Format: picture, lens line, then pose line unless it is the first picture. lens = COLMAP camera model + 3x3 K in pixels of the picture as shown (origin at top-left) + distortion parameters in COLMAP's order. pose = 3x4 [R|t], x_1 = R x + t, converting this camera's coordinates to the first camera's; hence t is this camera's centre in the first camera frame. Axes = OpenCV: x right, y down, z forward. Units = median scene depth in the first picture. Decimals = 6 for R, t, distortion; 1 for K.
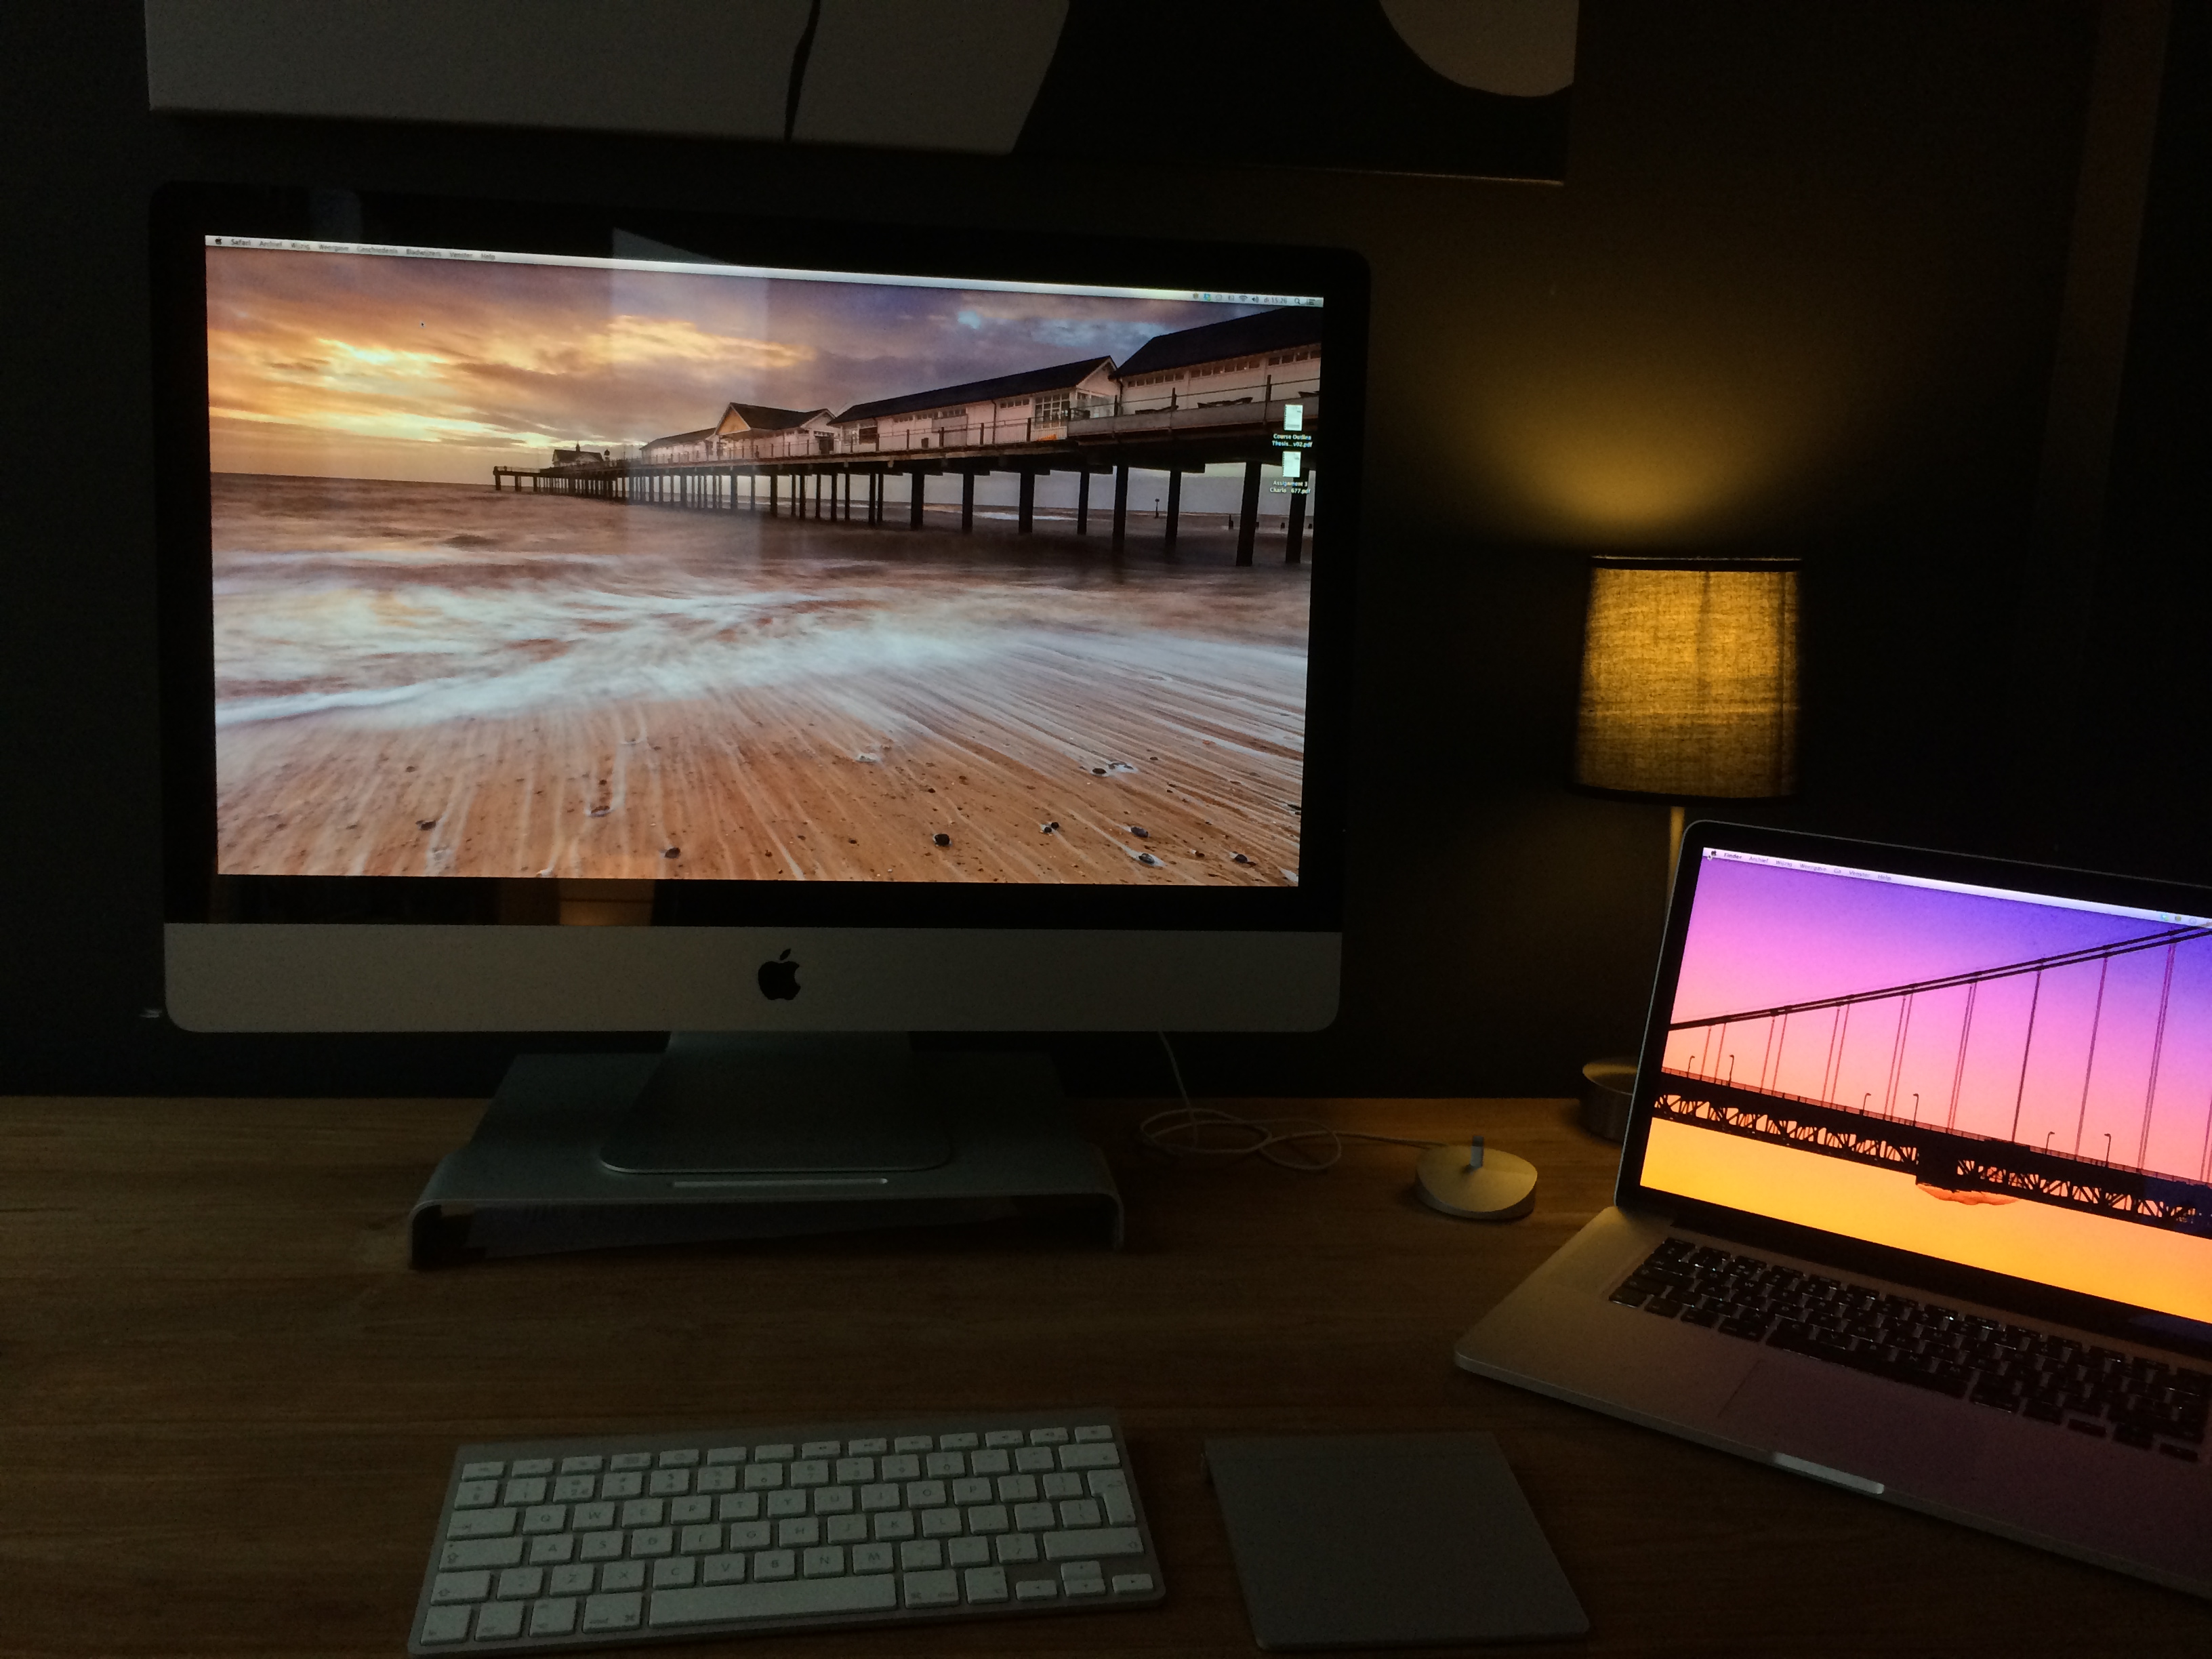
lens RADIAL K [[1872.5, 0, 1102.4], [0, 1872.5, 816.5], [0, 0, 1]] dist [0.040692, 0.002923]
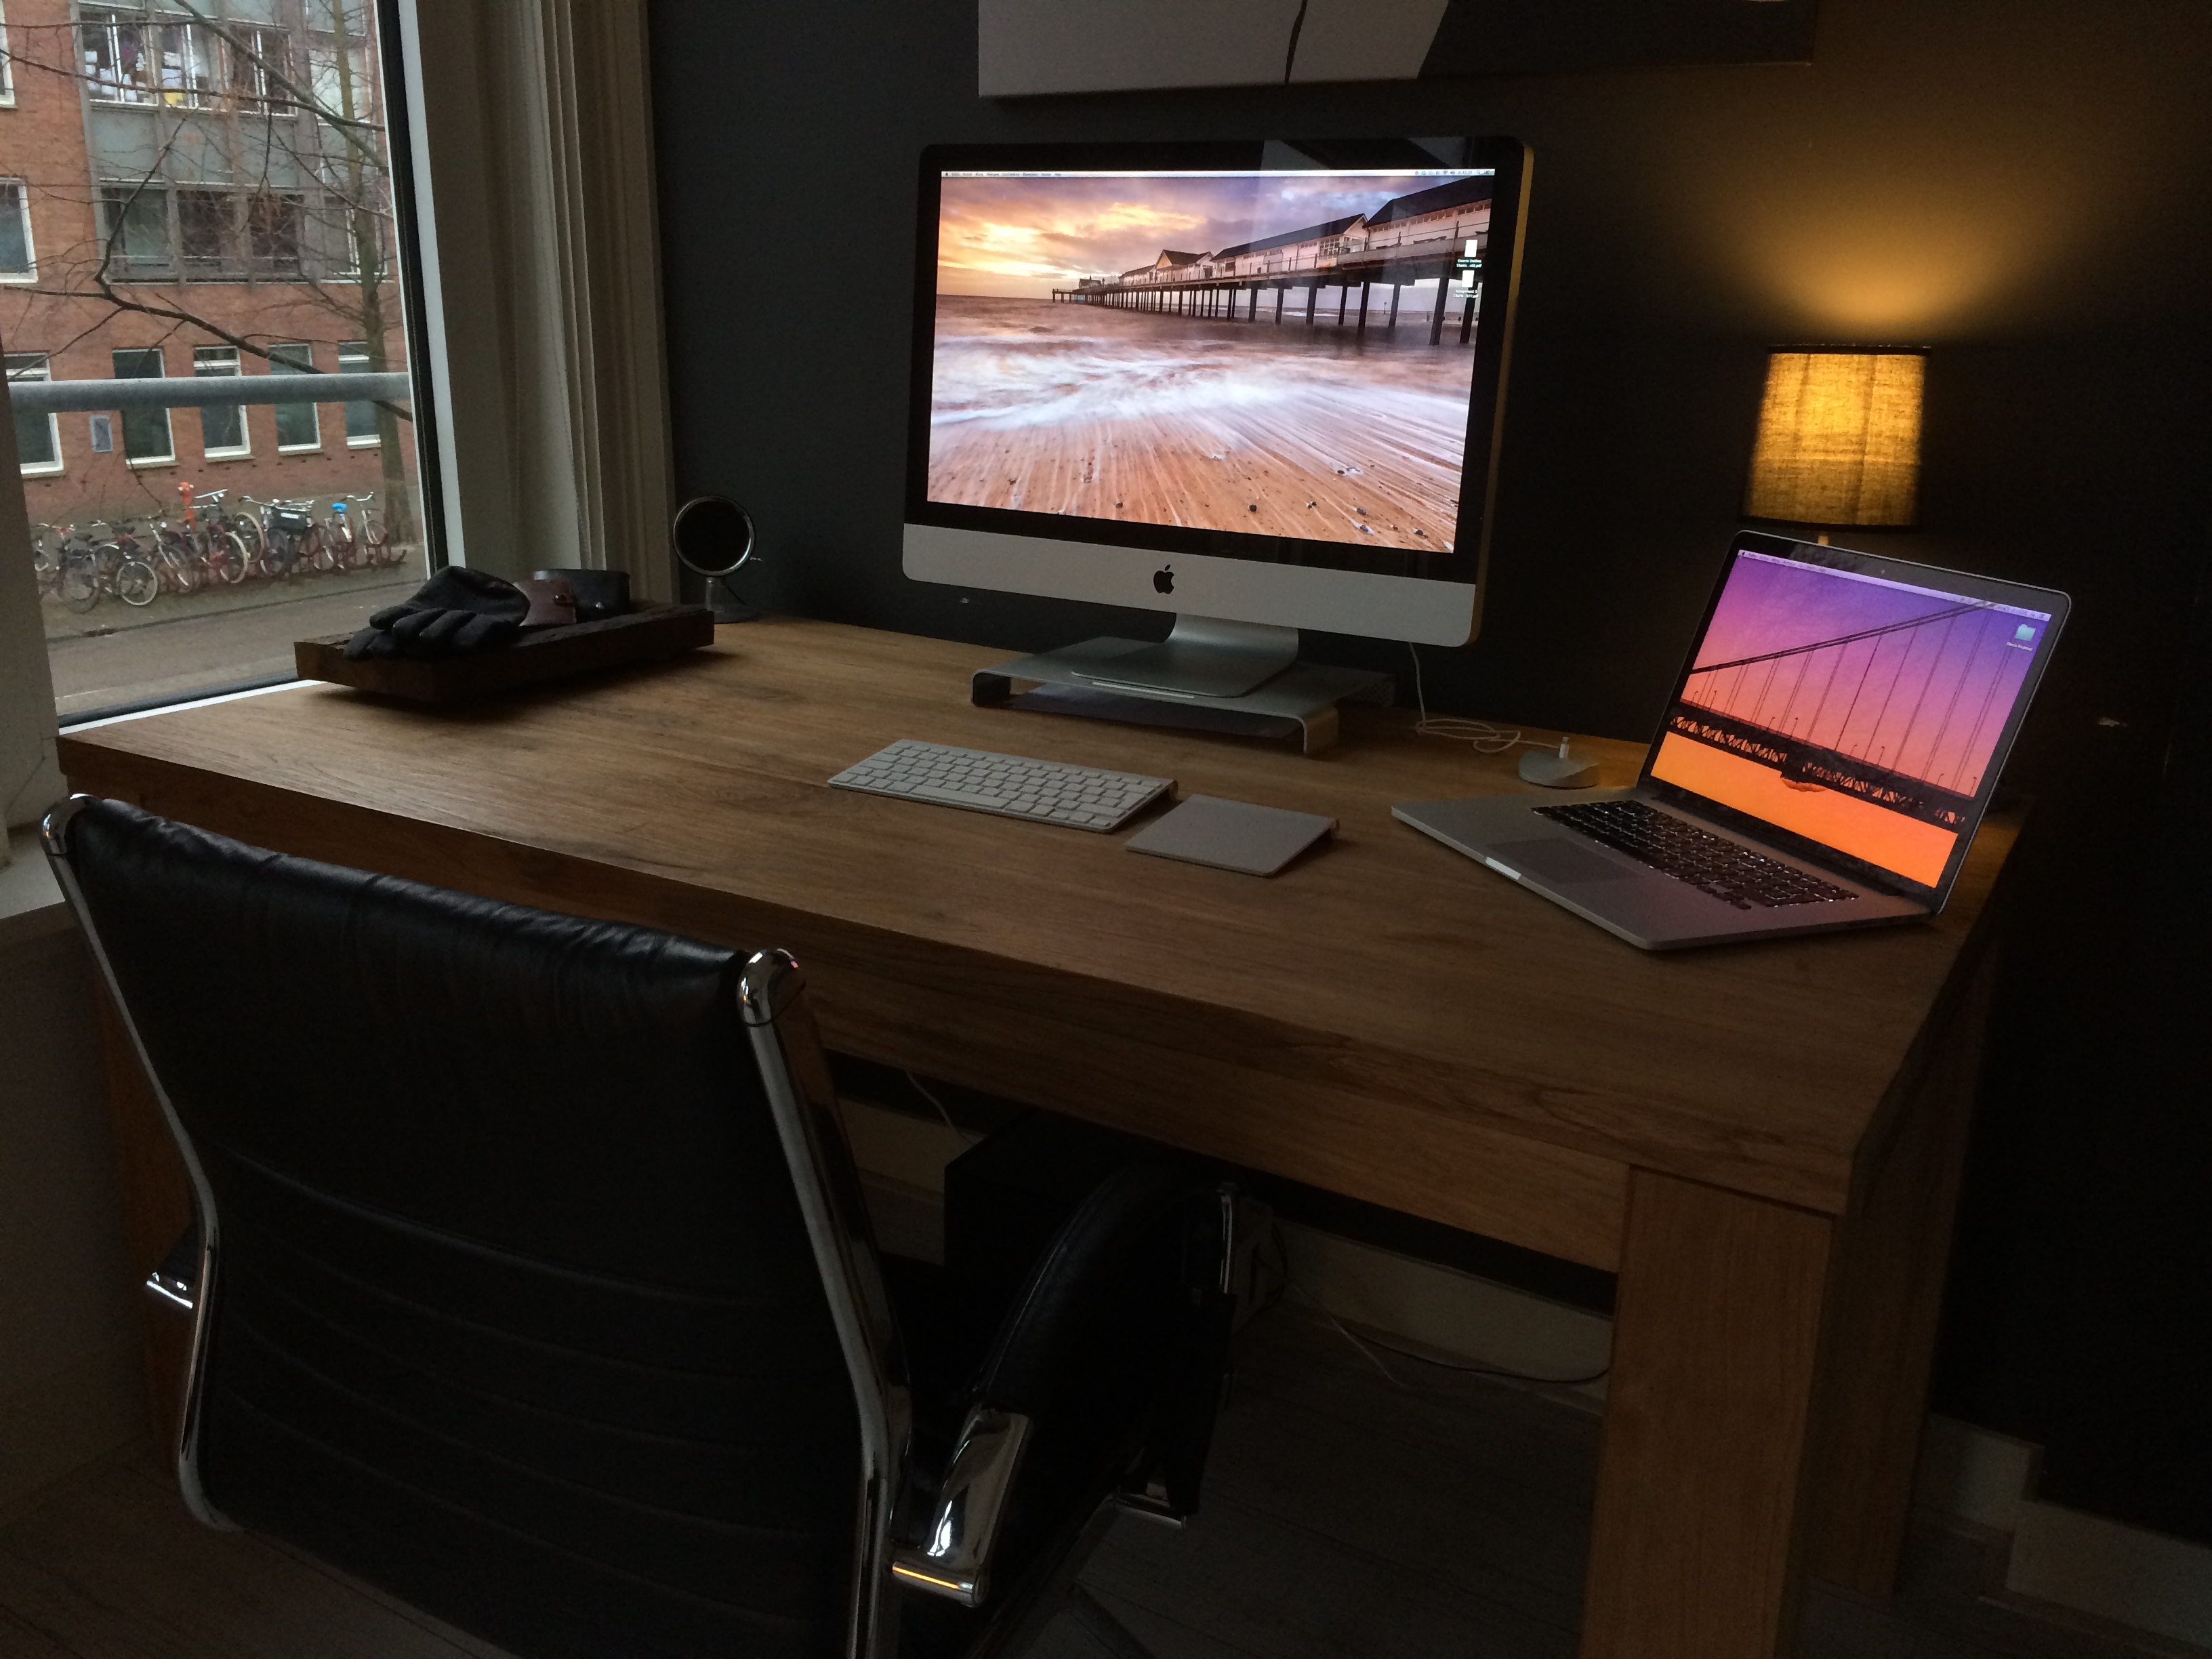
lens RADIAL K [[1866.3, 0, 1106.0], [0, 1866.3, 829.5], [0, 0, 1]] dist [0.090870, -0.140887]
pose [[0.794473, 0.153698, -0.587528, 0.877613], [-0.107833, 0.987773, 0.112589, 0.127024], [0.597649, -0.026094, 0.801333, -0.474234]]
